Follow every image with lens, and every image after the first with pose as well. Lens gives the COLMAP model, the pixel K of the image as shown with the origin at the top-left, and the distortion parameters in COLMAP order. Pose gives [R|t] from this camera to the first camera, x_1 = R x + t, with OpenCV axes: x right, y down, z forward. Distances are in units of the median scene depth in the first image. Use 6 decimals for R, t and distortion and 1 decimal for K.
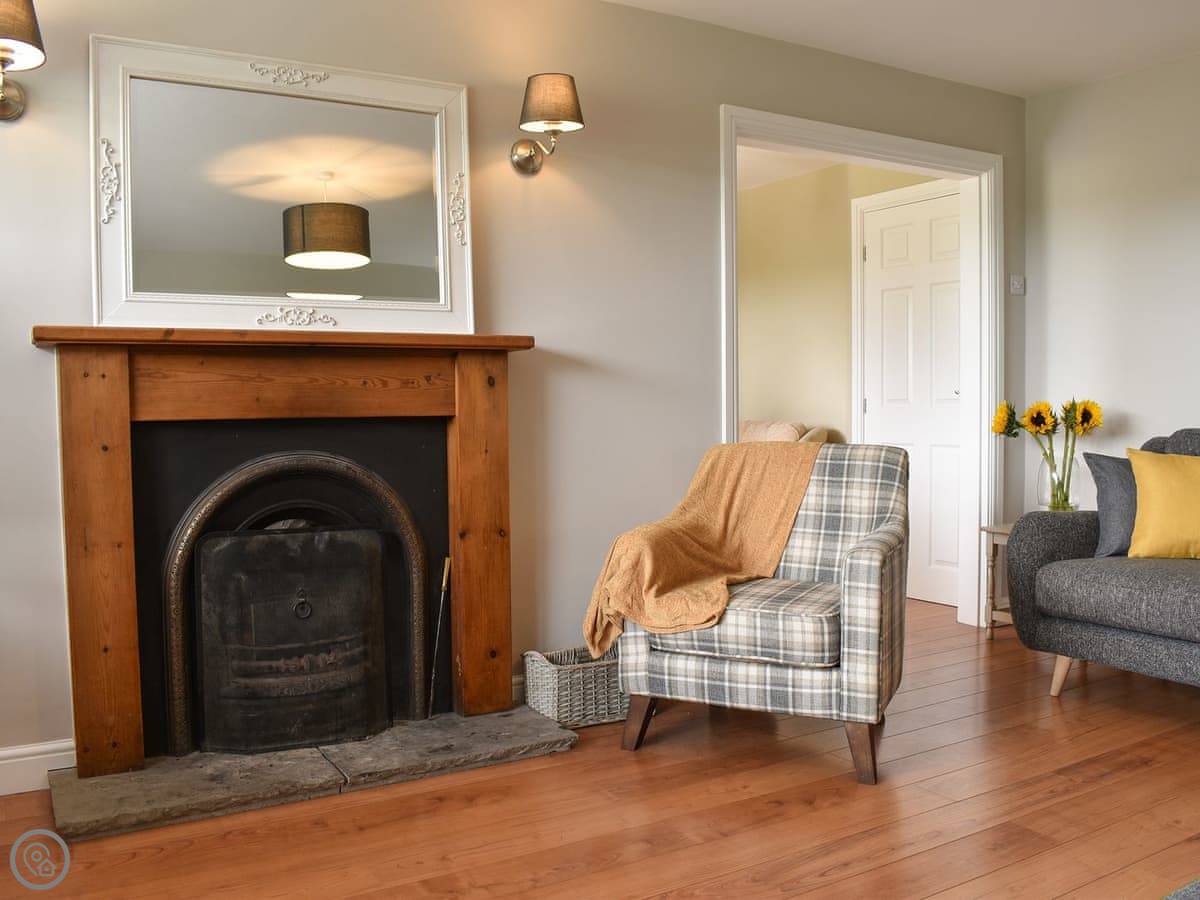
lens RADIAL K [[1059.7, 0, 600.0], [0, 1059.7, 450.0], [0, 0, 1]] dist [-0.086166, 0.004643]
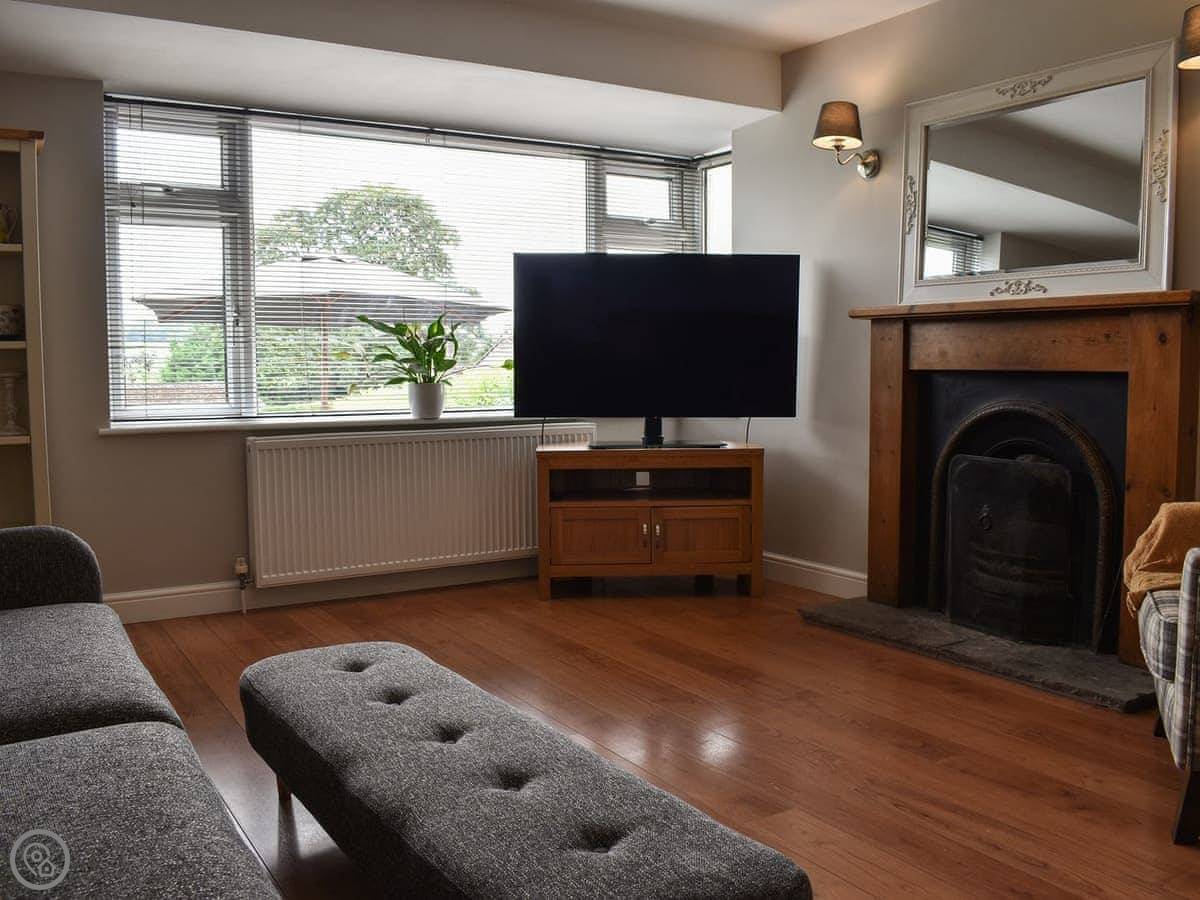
lens RADIAL K [[1059.7, 0, 600.0], [0, 1059.7, 450.0], [0, 0, 1]] dist [-0.086166, 0.004643]
pose [[0.025869, 0.092332, -0.995392, 0.937349], [-0.039664, 0.995036, 0.091268, -0.030687], [0.998878, 0.037121, 0.029403, 0.491857]]
